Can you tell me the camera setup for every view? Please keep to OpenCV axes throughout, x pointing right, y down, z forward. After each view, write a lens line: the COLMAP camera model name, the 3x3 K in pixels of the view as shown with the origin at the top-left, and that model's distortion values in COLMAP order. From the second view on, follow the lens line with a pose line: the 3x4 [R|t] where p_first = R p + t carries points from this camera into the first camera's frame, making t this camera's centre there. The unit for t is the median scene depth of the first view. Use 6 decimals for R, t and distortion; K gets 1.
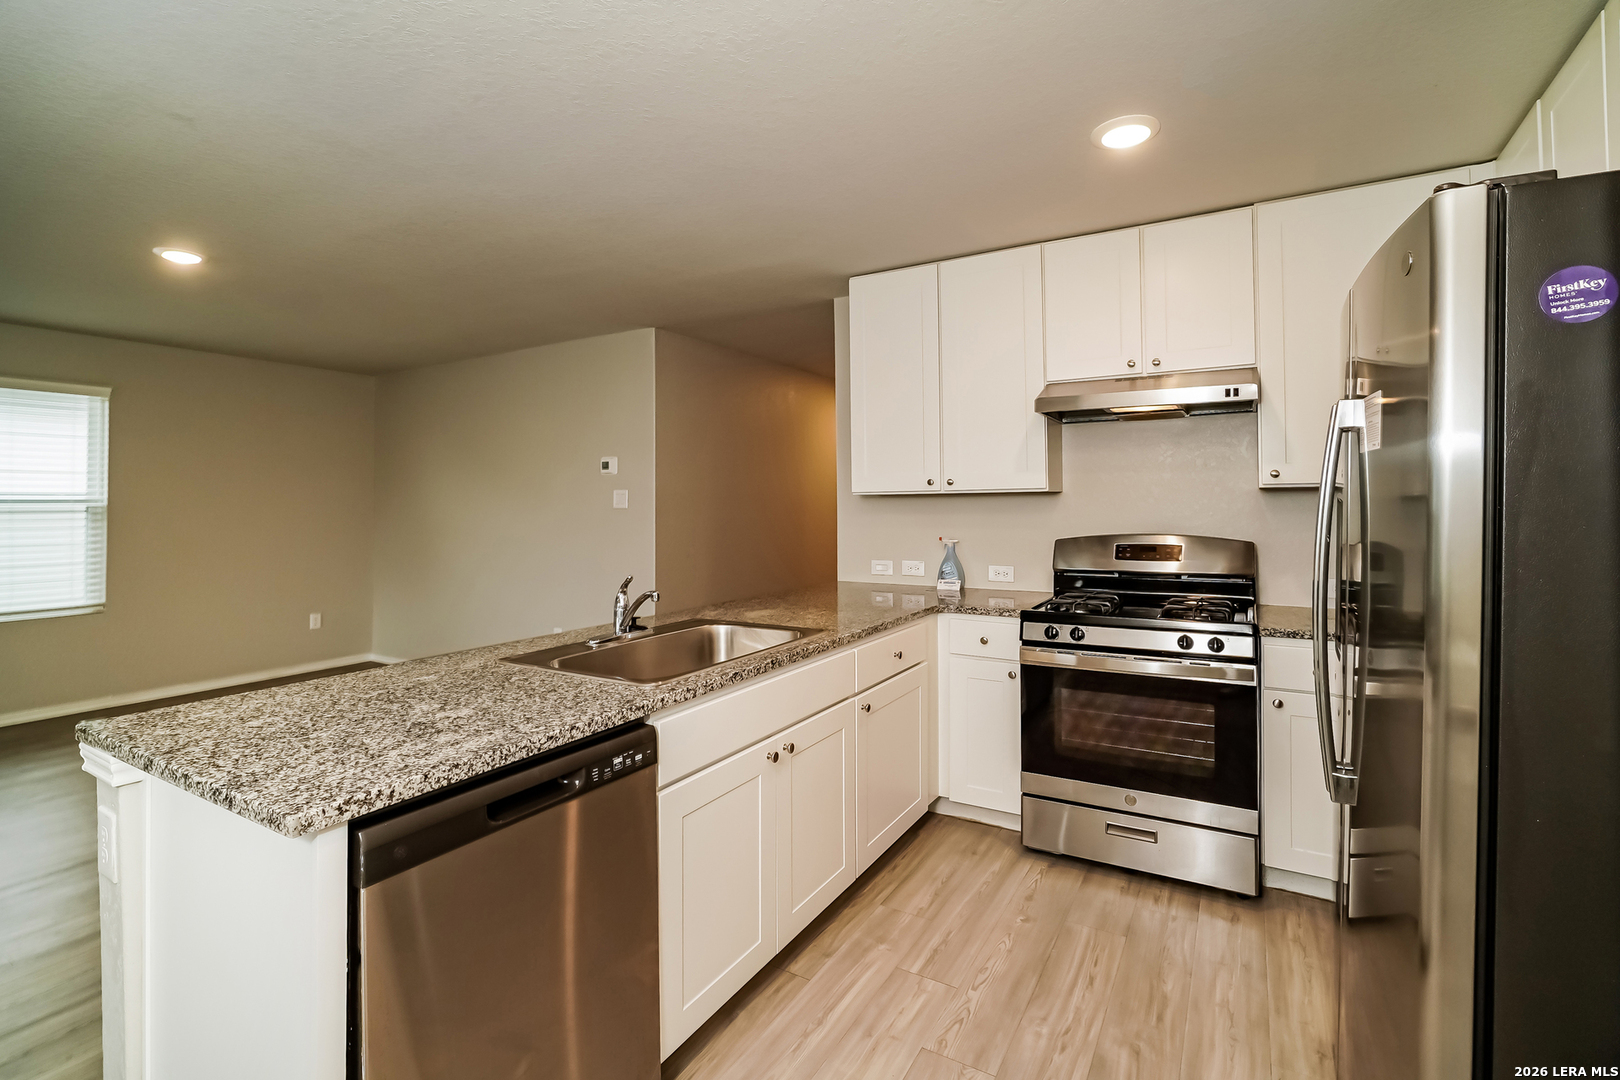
lens RADIAL K [[732.1, 0, 811.6], [0, 732.1, 518.9], [0, 0, 1]] dist [0.000664, 0.000140]
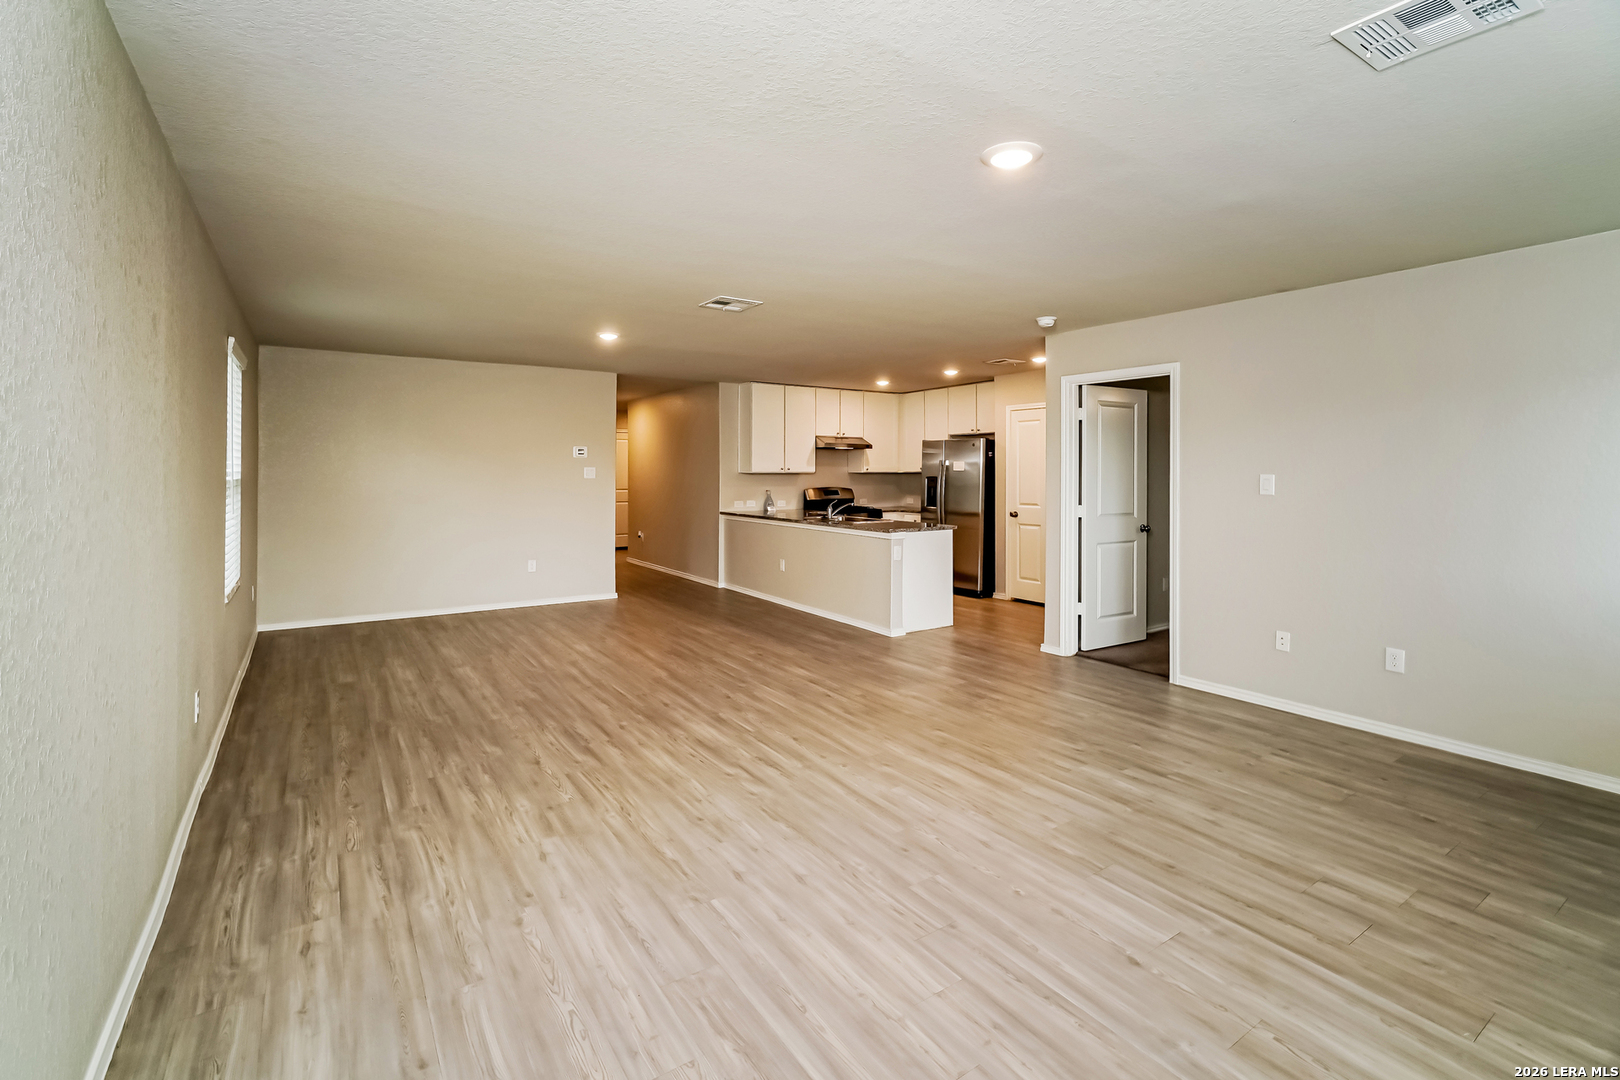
lens RADIAL K [[700.2, 0, 785.4], [0, 700.2, 541.3], [0, 0, 1]] dist [-0.003558, 0.000079]
pose [[0.433437, -0.086888, 0.896986, -1.918170], [0.008916, 0.995706, 0.092142, -0.023561], [-0.901140, -0.031940, 0.432350, -0.089708]]
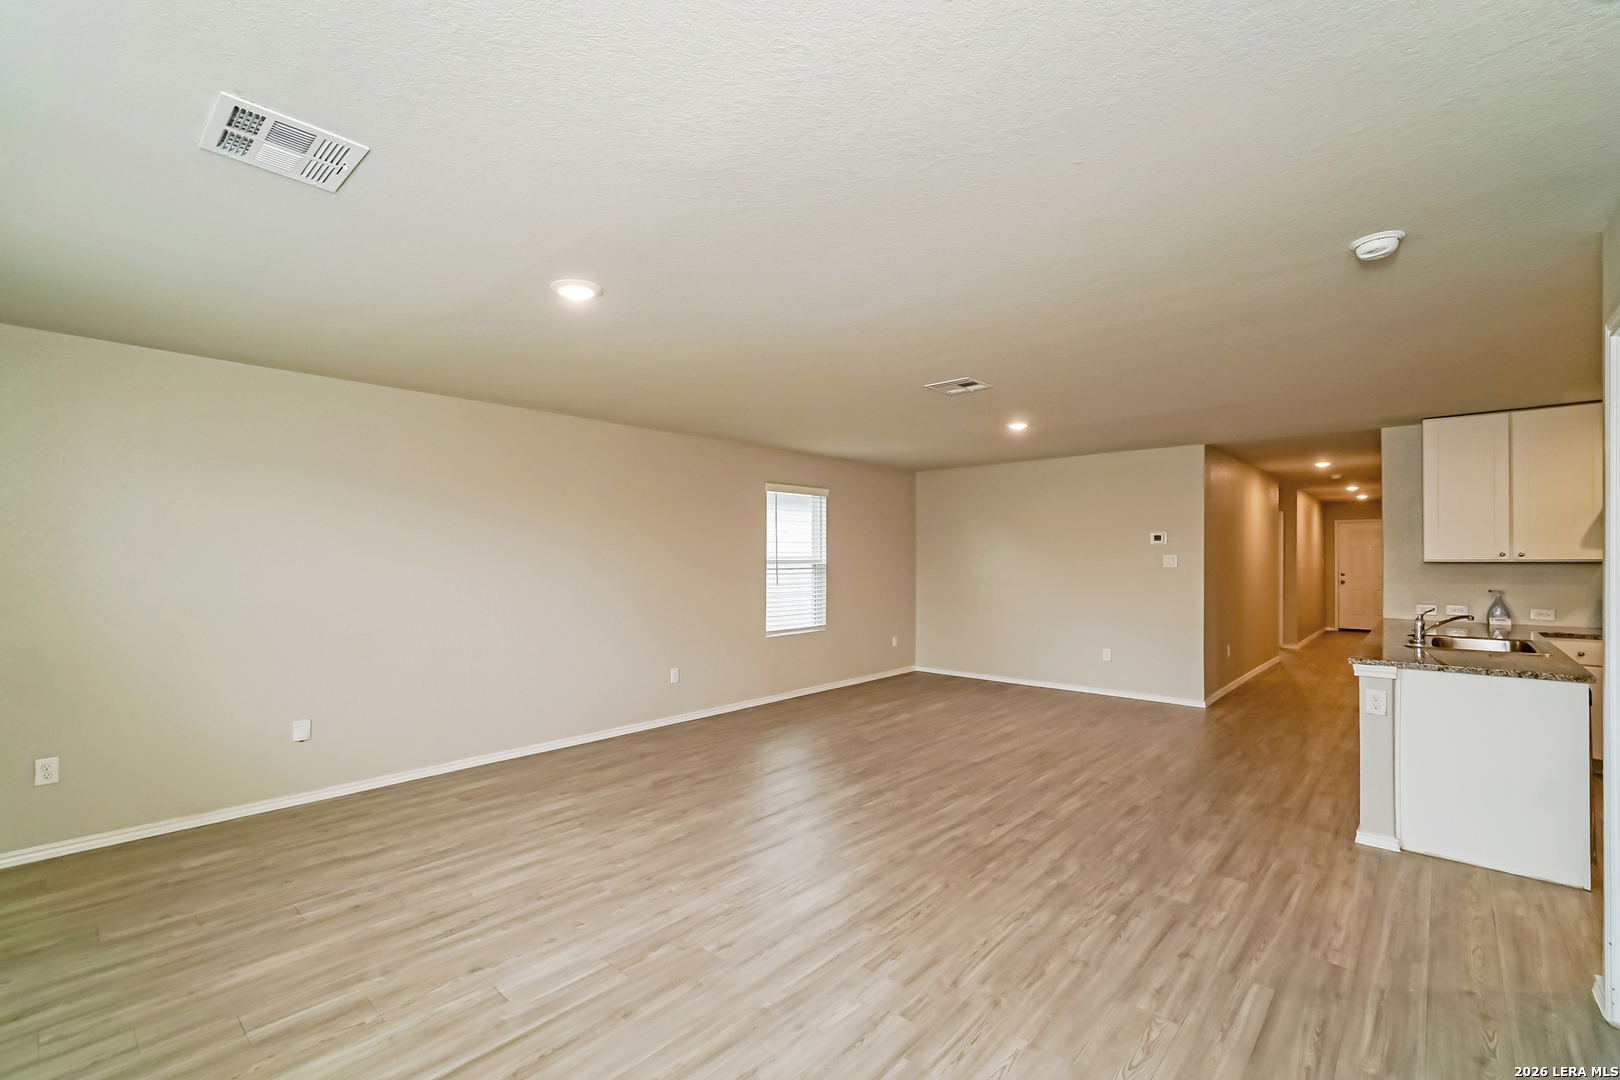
lens RADIAL K [[721.0, 0, 805.4], [0, 721.0, 563.3], [0, 0, 1]] dist [-0.003424, -0.000531]
pose [[0.981529, 0.003886, -0.191273, -0.910532], [-0.004881, 0.999977, -0.004730, -0.015778], [0.191250, 0.005577, 0.981525, -0.706834]]
